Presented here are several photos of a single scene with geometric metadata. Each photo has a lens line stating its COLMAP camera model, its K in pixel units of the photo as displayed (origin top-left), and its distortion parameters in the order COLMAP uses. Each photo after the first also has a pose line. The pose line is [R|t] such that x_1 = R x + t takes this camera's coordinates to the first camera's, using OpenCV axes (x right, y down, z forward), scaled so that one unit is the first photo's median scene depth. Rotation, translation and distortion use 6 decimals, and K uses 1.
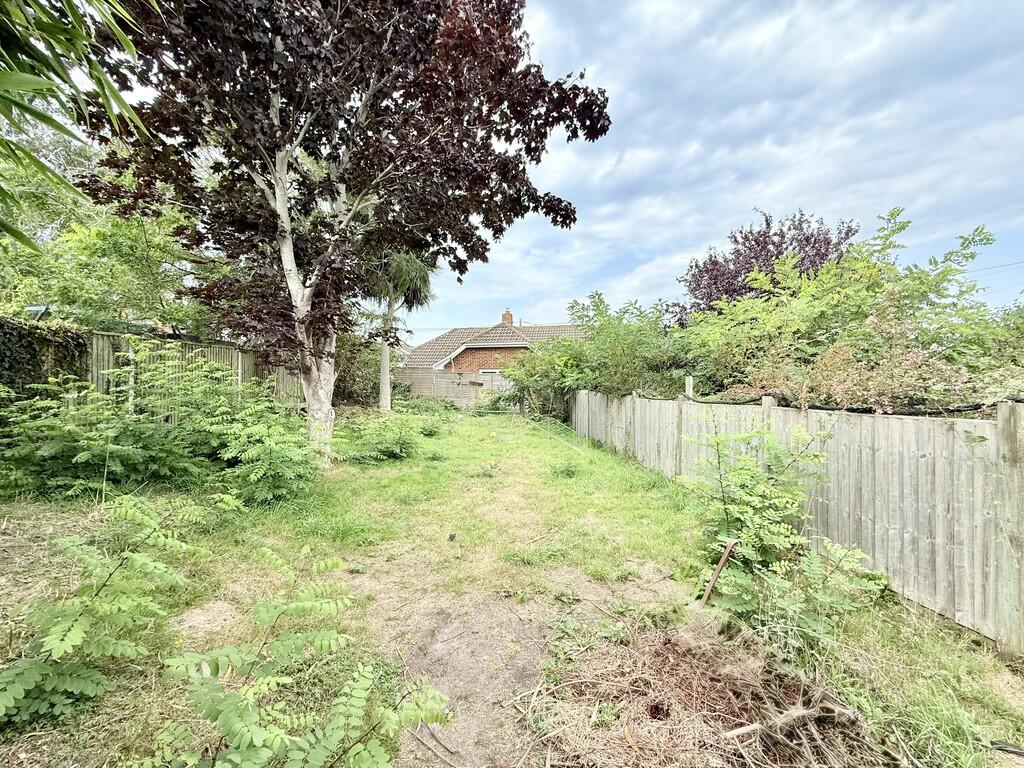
lens RADIAL K [[408.3, 0, 512.0], [0, 408.3, 381.8], [0, 0, 1]] dist [-0.003228, -0.000005]
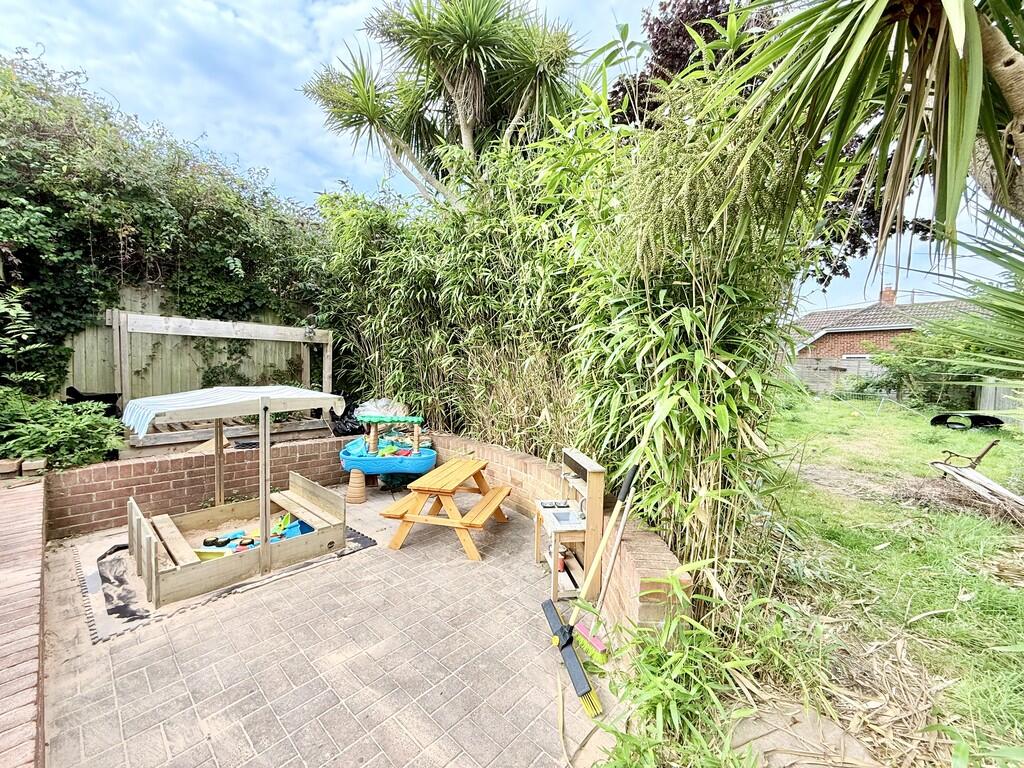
lens RADIAL K [[408.3, 0, 514.9], [0, 408.3, 381.2], [0, 0, 1]] dist [-0.003228, -0.000005]
pose [[0.724398, 0.039034, -0.688276, 0.027717], [-0.018479, 0.999136, 0.037215, 0.012463], [0.689134, -0.014240, 0.724494, -0.267330]]
